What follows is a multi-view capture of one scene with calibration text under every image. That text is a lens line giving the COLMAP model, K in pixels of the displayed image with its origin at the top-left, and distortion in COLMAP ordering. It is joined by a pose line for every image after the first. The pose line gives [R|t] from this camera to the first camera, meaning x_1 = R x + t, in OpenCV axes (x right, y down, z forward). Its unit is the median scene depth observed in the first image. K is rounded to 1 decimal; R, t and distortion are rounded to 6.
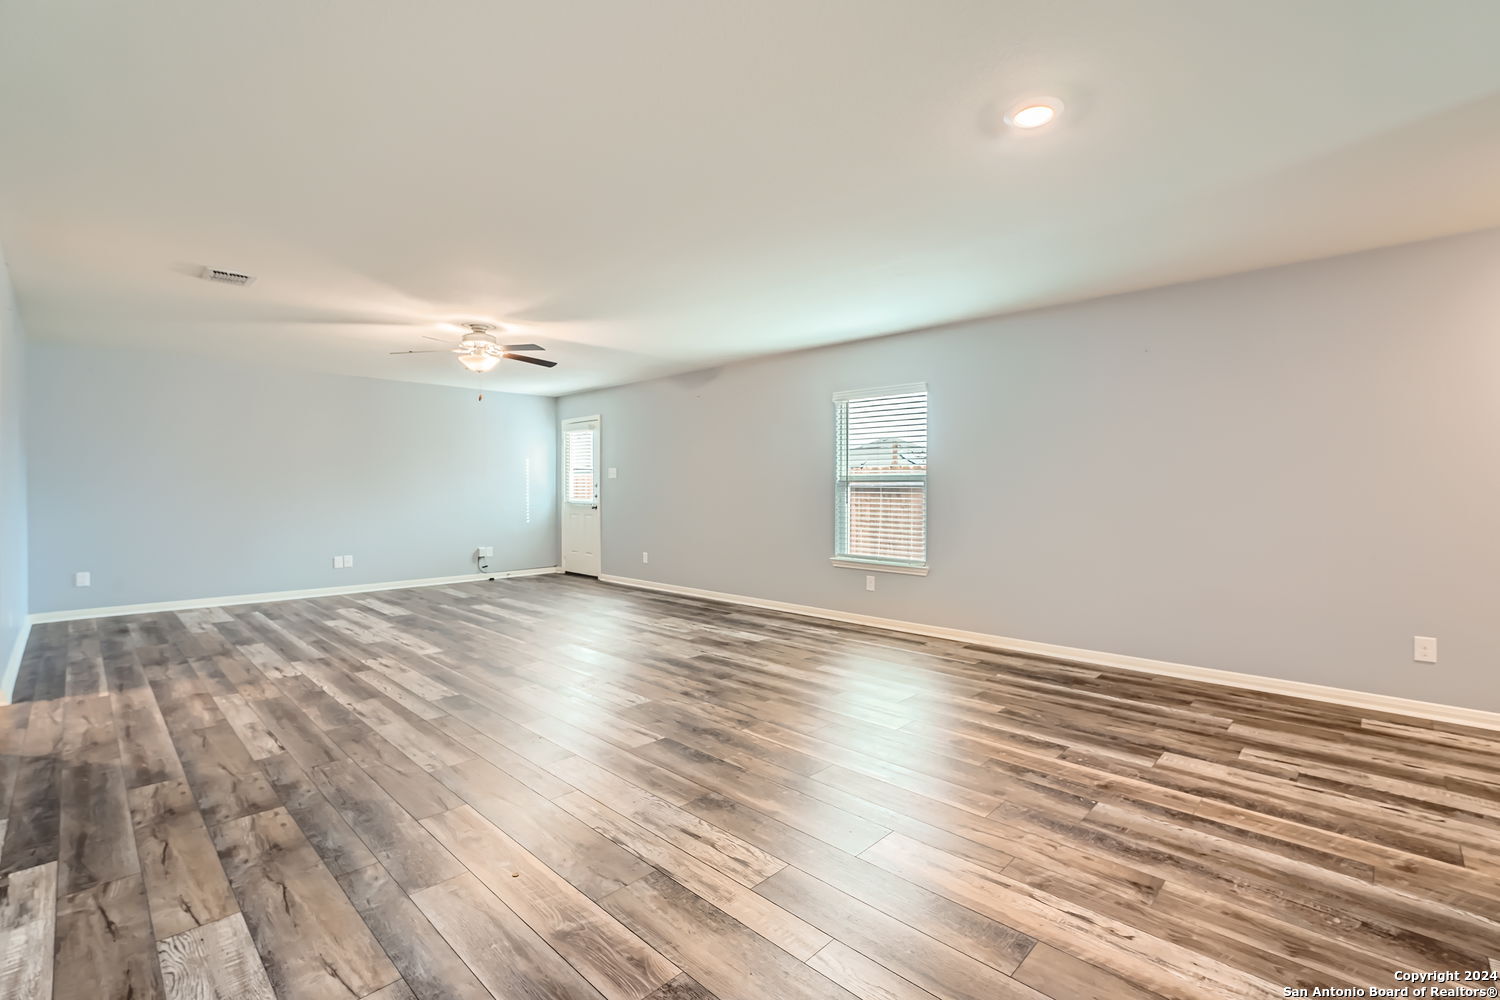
lens RADIAL K [[664.4, 0, 749.4], [0, 664.4, 504.1], [0, 0, 1]] dist [-0.018977, 0.003687]
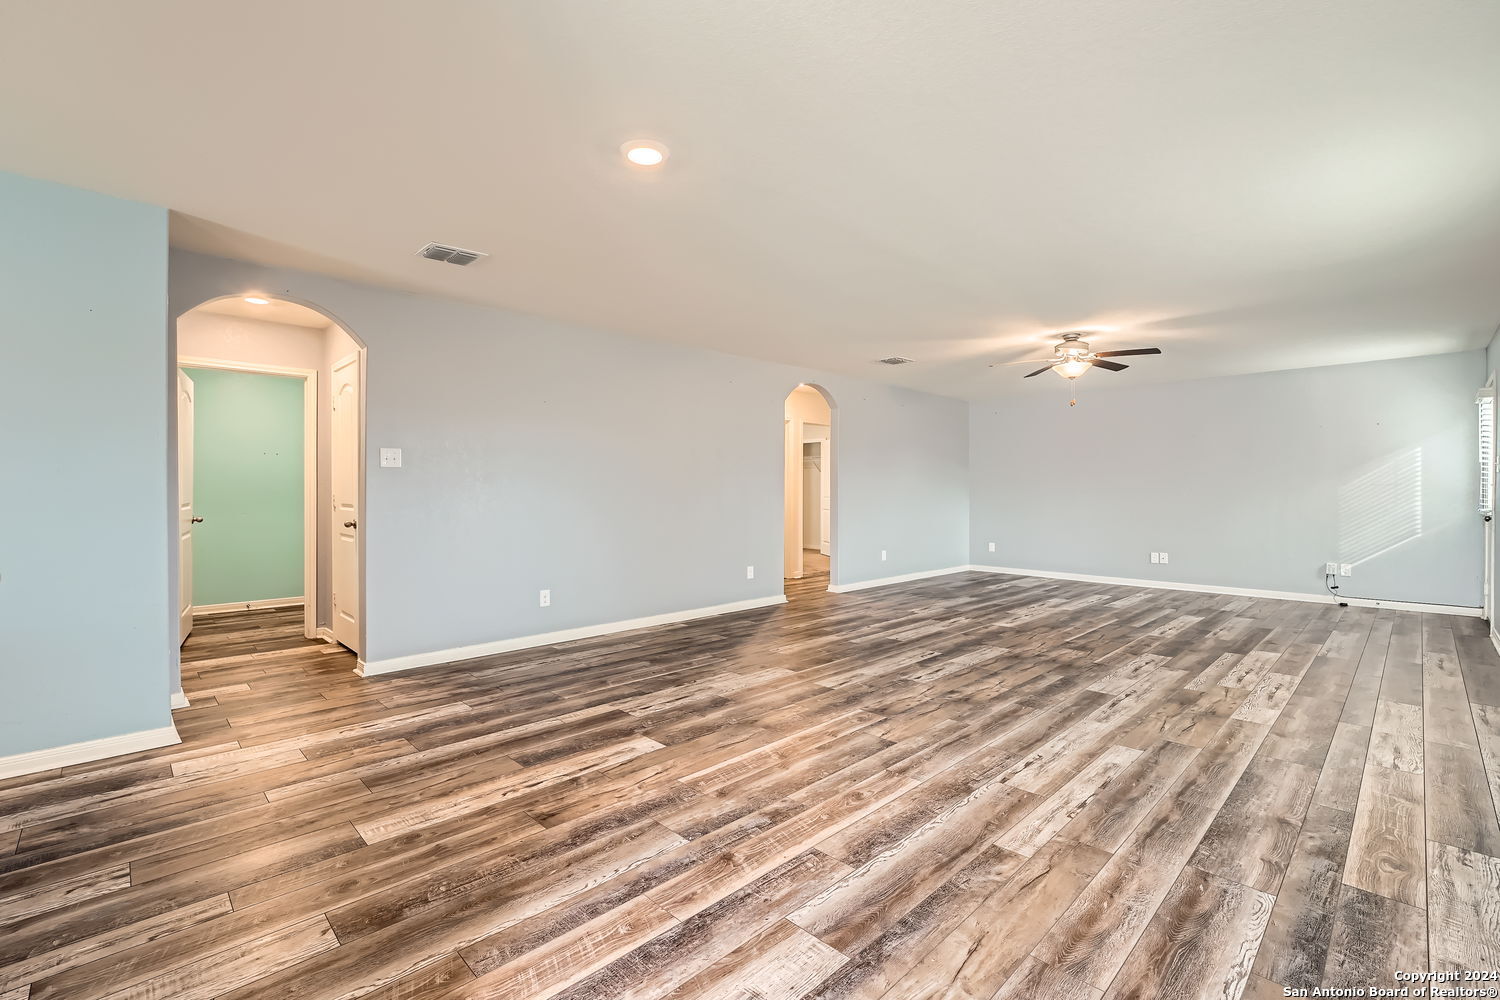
lens RADIAL K [[664.4, 0, 753.5], [0, 664.4, 529.3], [0, 0, 1]] dist [-0.018977, 0.003687]
pose [[-0.029787, 0.057323, -0.997911, 1.258040], [-0.021976, 0.998075, 0.057989, -0.020004], [0.999315, 0.023657, -0.028470, 0.993508]]
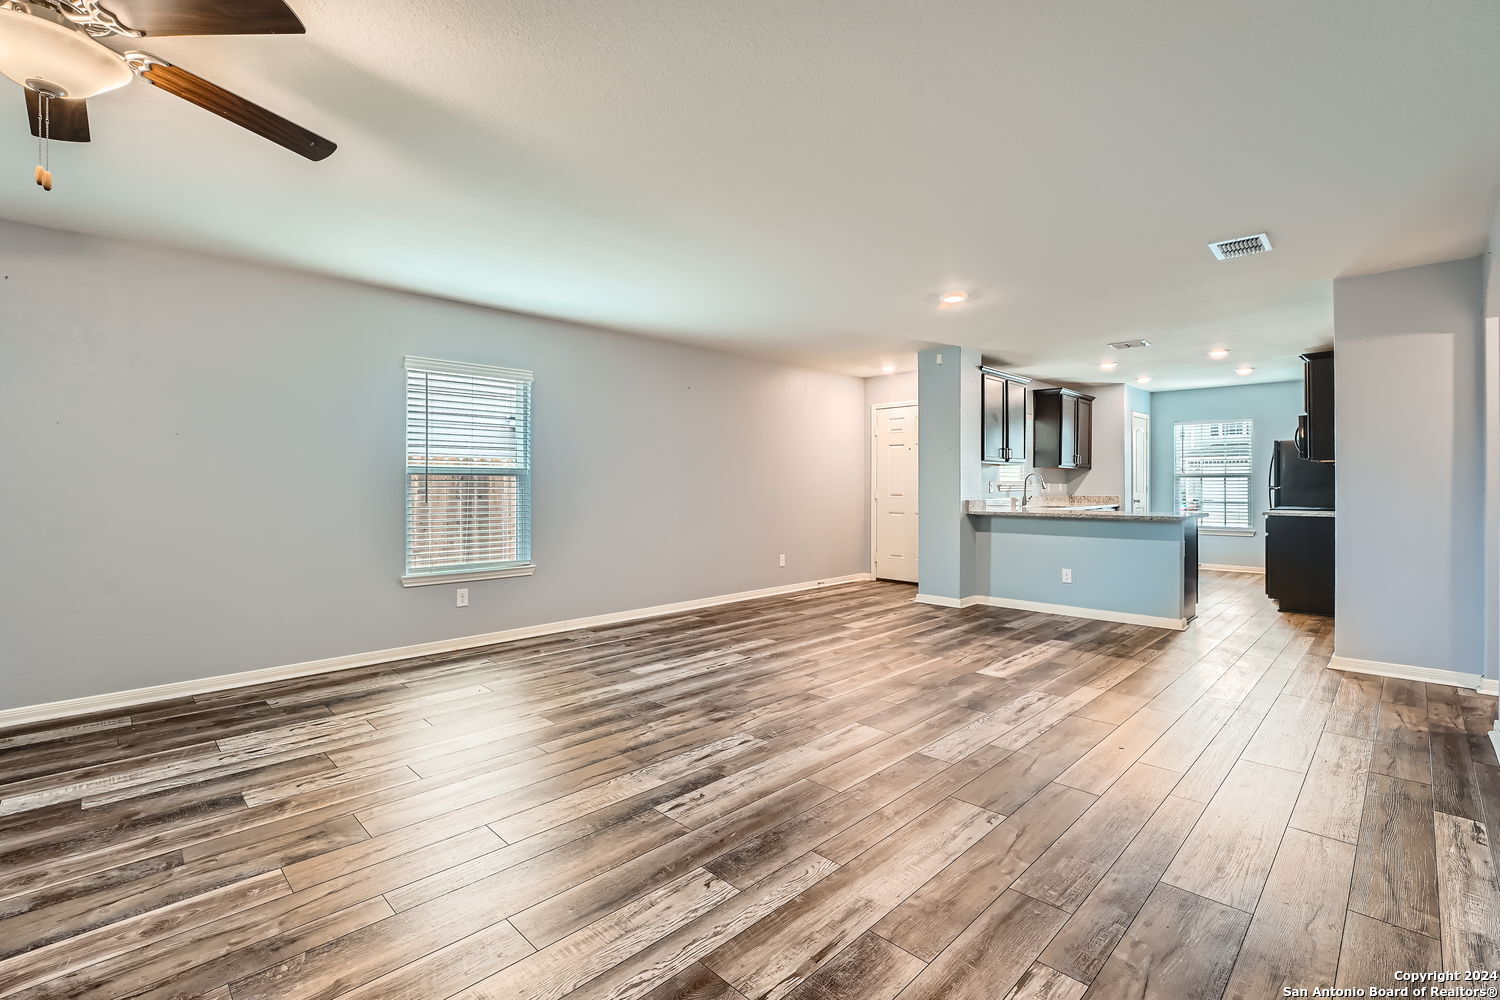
lens RADIAL K [[664.4, 0, 753.9], [0, 664.4, 487.3], [0, 0, 1]] dist [-0.018977, 0.003687]
pose [[0.020931, -0.004089, 0.999773, -1.327320], [0.022183, 0.999747, 0.003625, -0.027494], [-0.999535, 0.022102, 0.021017, 1.284589]]
